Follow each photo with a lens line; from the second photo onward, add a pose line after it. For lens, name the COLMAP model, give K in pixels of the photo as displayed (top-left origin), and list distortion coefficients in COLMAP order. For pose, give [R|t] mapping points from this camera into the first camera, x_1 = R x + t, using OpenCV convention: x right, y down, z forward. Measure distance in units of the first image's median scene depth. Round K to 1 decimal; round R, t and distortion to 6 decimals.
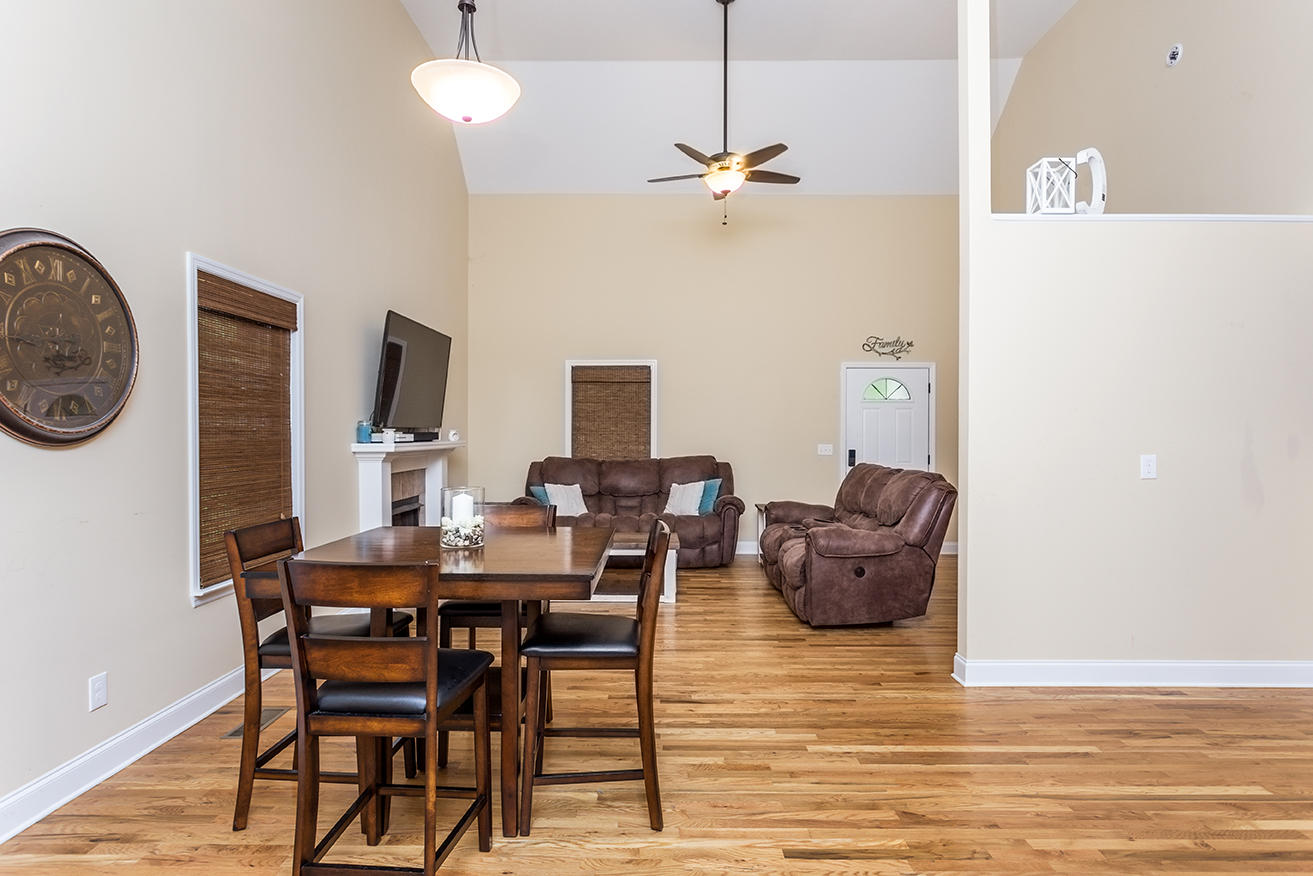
lens RADIAL K [[700.3, 0, 656.5], [0, 700.3, 438.0], [0, 0, 1]] dist [0.003164, 0.000600]
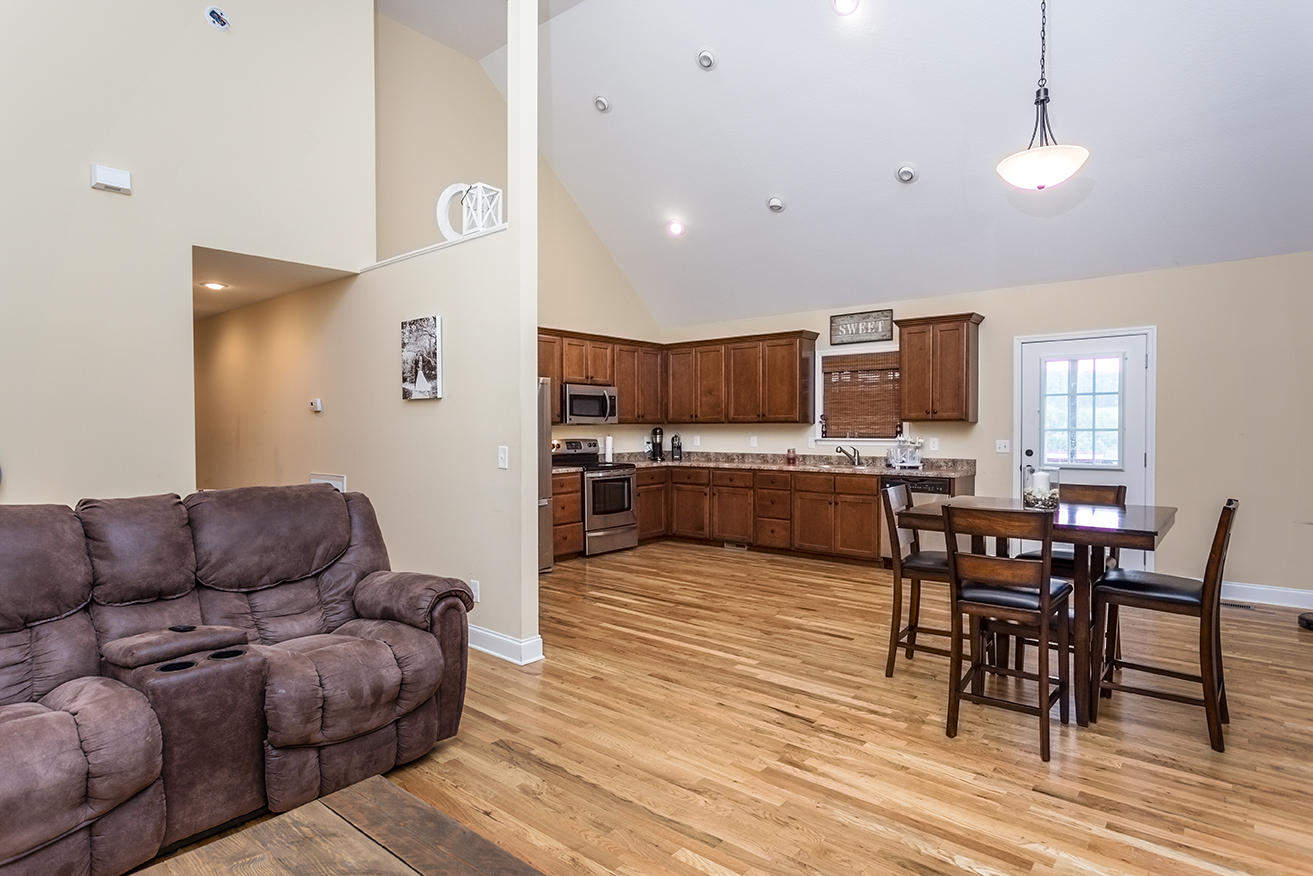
lens RADIAL K [[700.3, 0, 656.5], [0, 700.3, 438.0], [0, 0, 1]] dist [0.003164, 0.000600]
pose [[-0.770585, -0.009413, 0.637267, -0.491253], [0.004432, 0.999788, 0.020127, -0.012525], [-0.637321, 0.018334, -0.770380, 2.181772]]
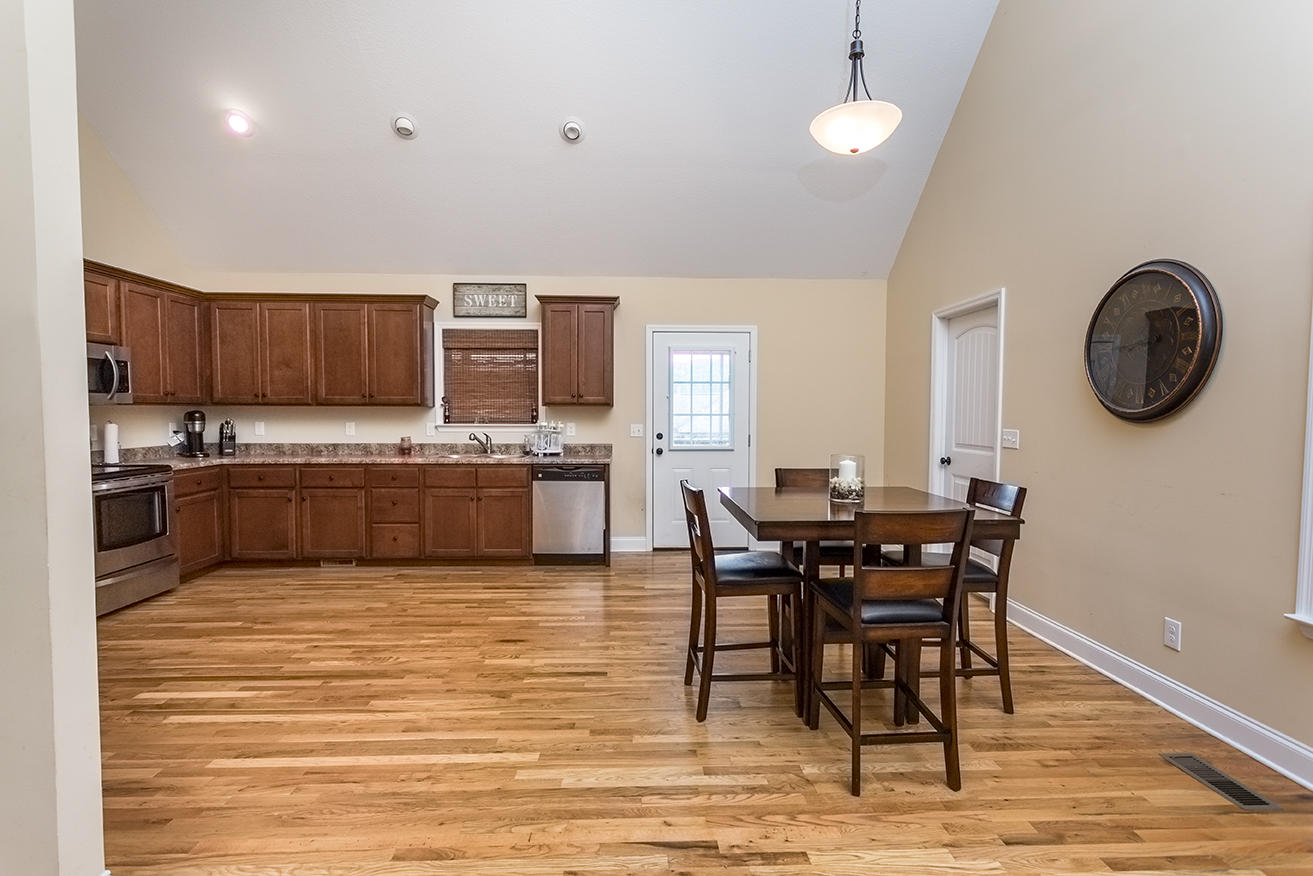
lens RADIAL K [[625.2, 0, 657.5], [0, 625.2, 441.0], [0, 0, 1]] dist [0.001373, 0.000753]
pose [[-0.998804, -0.001928, -0.048860, 0.103600], [-0.004469, 0.998640, 0.051938, -0.009462], [0.048694, 0.052094, -0.997454, 1.830704]]
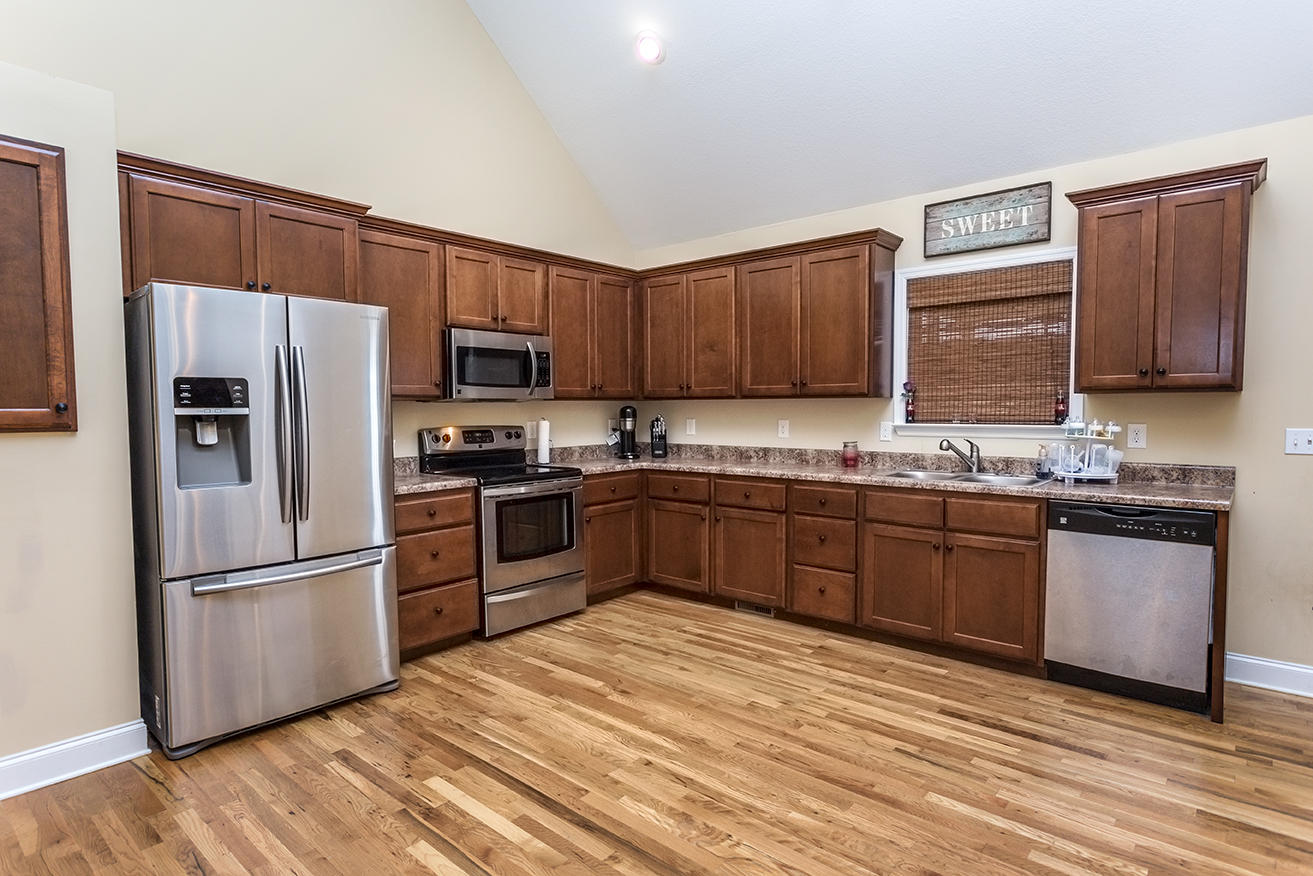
lens RADIAL K [[700.3, 0, 656.5], [0, 700.3, 438.0], [0, 0, 1]] dist [0.003164, 0.000600]
pose [[-0.760222, -0.026708, 0.649115, 0.127971], [0.007641, 0.998718, 0.050042, -0.004638], [-0.649619, 0.043003, -0.759043, 1.262372]]
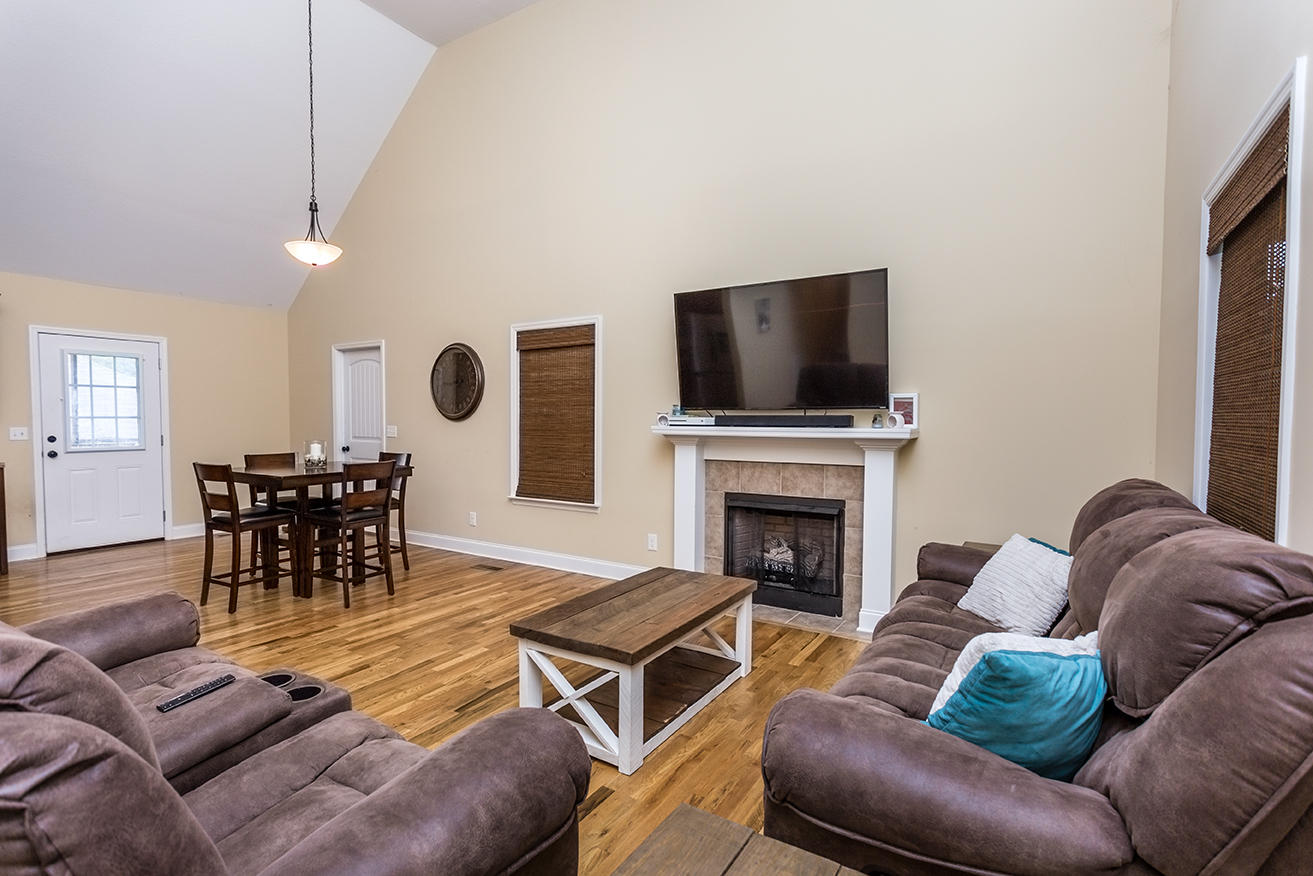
lens RADIAL K [[625.2, 0, 657.5], [0, 625.2, 441.0], [0, 0, 1]] dist [0.001373, 0.000753]
pose [[-0.520616, 0.029418, -0.853284, 0.701644], [-0.010160, 0.999122, 0.040645, -0.014397], [0.853730, 0.029830, -0.519860, 2.509198]]
